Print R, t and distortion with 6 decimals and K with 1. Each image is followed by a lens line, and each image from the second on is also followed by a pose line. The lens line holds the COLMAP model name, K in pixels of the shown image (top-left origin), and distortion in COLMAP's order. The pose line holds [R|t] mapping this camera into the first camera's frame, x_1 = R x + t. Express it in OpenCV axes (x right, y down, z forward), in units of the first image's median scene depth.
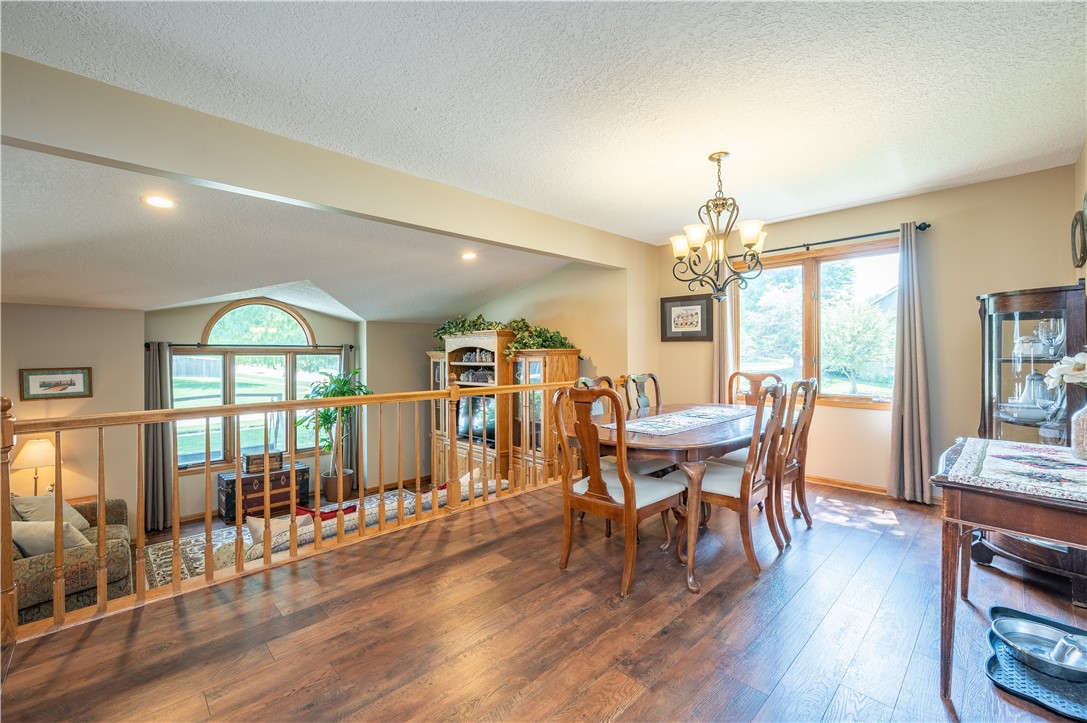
lens RADIAL K [[450.2, 0, 548.1], [0, 450.2, 356.0], [0, 0, 1]] dist [-0.004006, -0.000133]
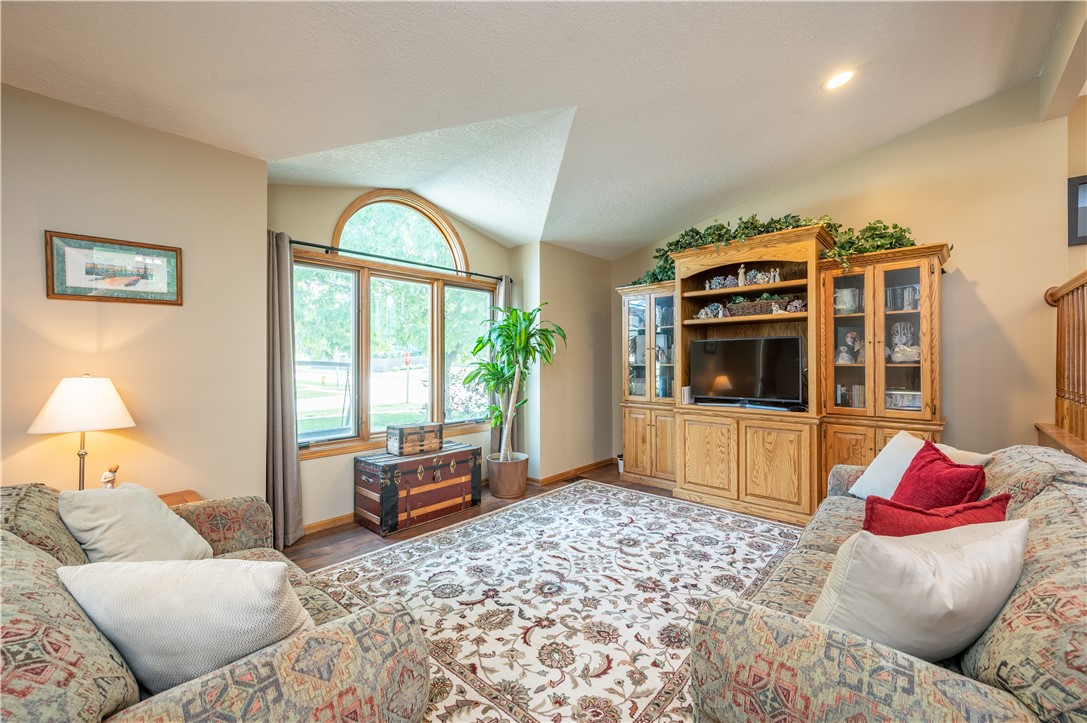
lens RADIAL K [[430.8, 0, 544.2], [0, 430.8, 363.5], [0, 0, 1]] dist [-0.001045, -0.000768]
pose [[0.998785, -0.000259, 0.049281, -0.502948], [0.000008, 0.999987, 0.005084, 0.128638], [-0.049281, -0.005077, 0.998772, 0.385324]]
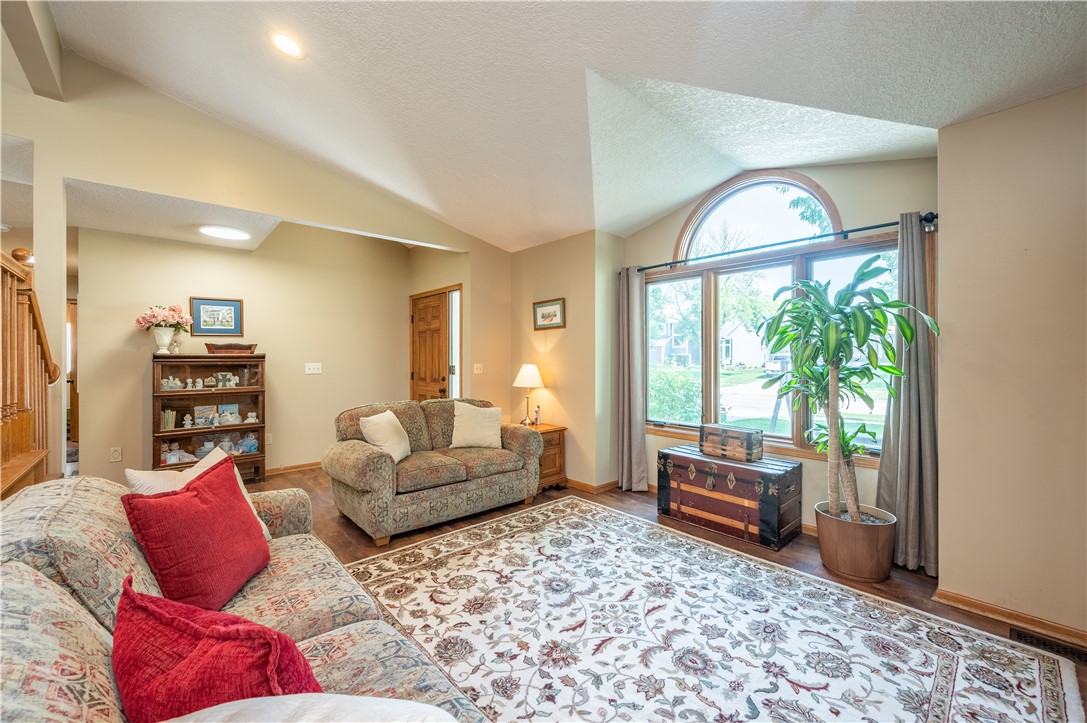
lens RADIAL K [[430.8, 0, 543.9], [0, 430.8, 362.1], [0, 0, 1]] dist [-0.001045, -0.000768]
pose [[-0.042536, 0.016329, -0.998961, -0.049373], [-0.002973, 0.999860, 0.016471, 0.123882], [0.999091, 0.003670, -0.042481, 0.813075]]
